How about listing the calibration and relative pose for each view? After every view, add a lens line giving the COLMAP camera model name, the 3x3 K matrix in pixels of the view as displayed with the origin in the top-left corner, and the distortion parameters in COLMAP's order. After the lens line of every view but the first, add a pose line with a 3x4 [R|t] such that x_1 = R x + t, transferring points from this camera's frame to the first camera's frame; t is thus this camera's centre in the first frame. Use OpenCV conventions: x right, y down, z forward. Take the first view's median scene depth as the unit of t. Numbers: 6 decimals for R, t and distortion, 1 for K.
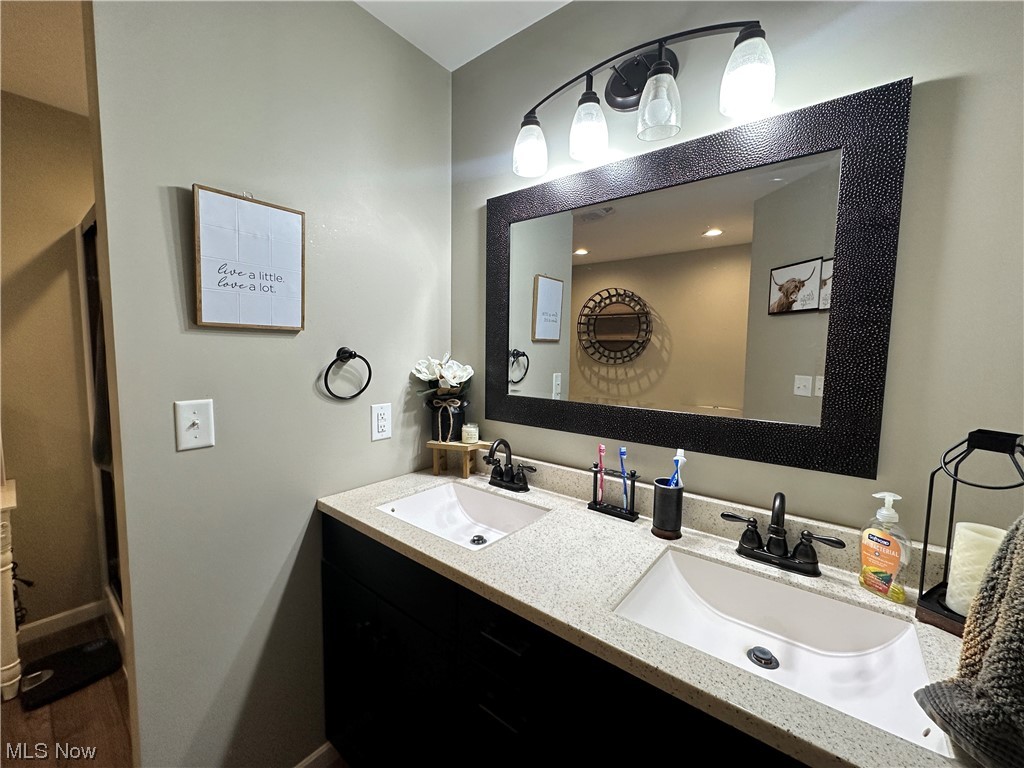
lens RADIAL K [[409.8, 0, 511.8], [0, 409.8, 383.4], [0, 0, 1]] dist [-0.001040, -0.000105]
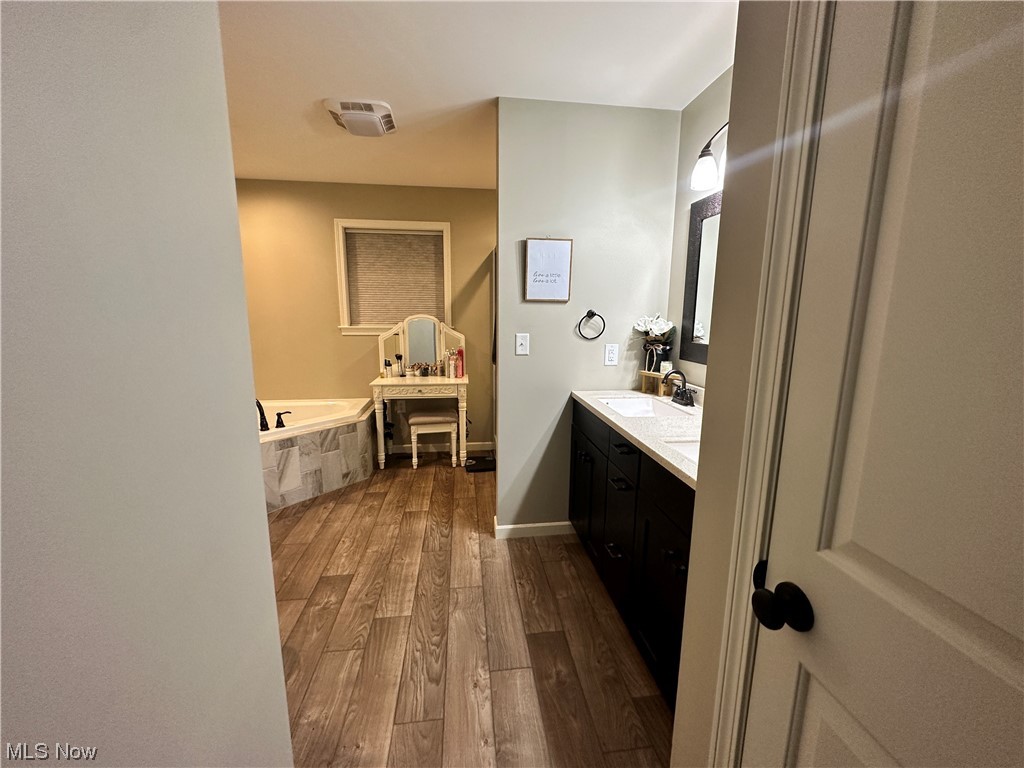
lens RADIAL K [[409.8, 0, 511.8], [0, 409.8, 383.4], [0, 0, 1]] dist [-0.001040, -0.000105]
pose [[0.716941, 0.109861, -0.688423, 0.538130], [-0.054285, 0.993304, 0.101981, 0.059396], [0.695017, -0.035743, 0.718104, -0.474624]]
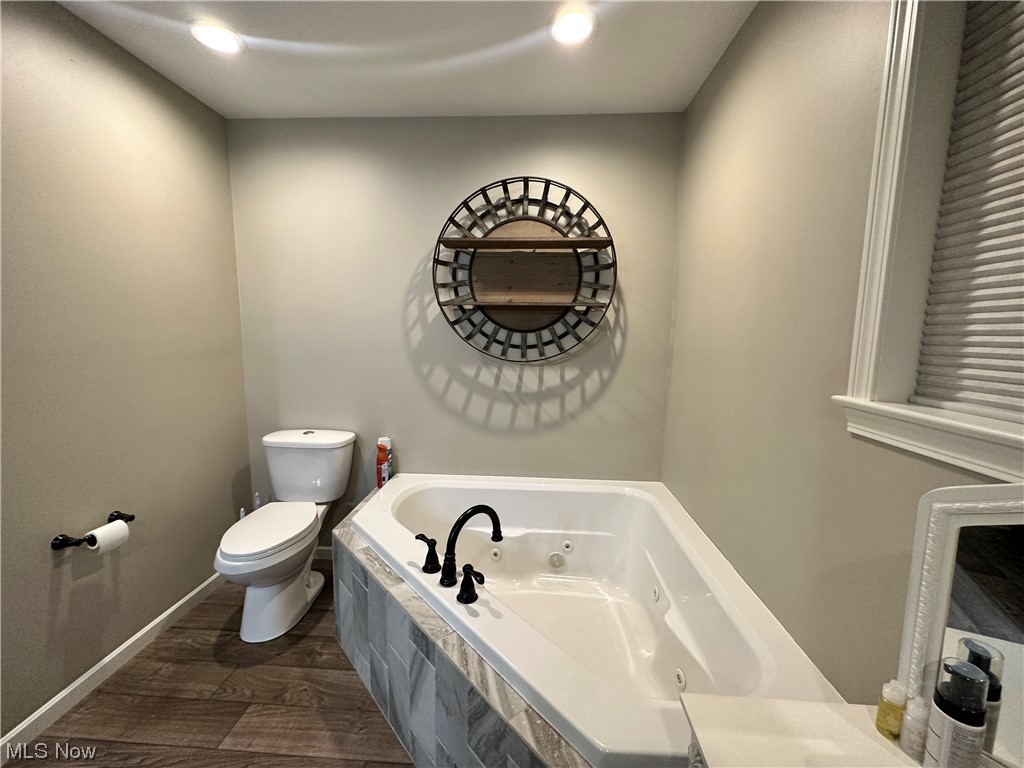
lens RADIAL K [[409.8, 0, 511.8], [0, 409.8, 383.4], [0, 0, 1]] dist [-0.001040, -0.000105]
pose [[-0.817664, 0.046655, -0.573802, -1.190720], [-0.071986, 0.980602, 0.182311, -0.071120], [0.571177, 0.190375, -0.798445, 0.799782]]
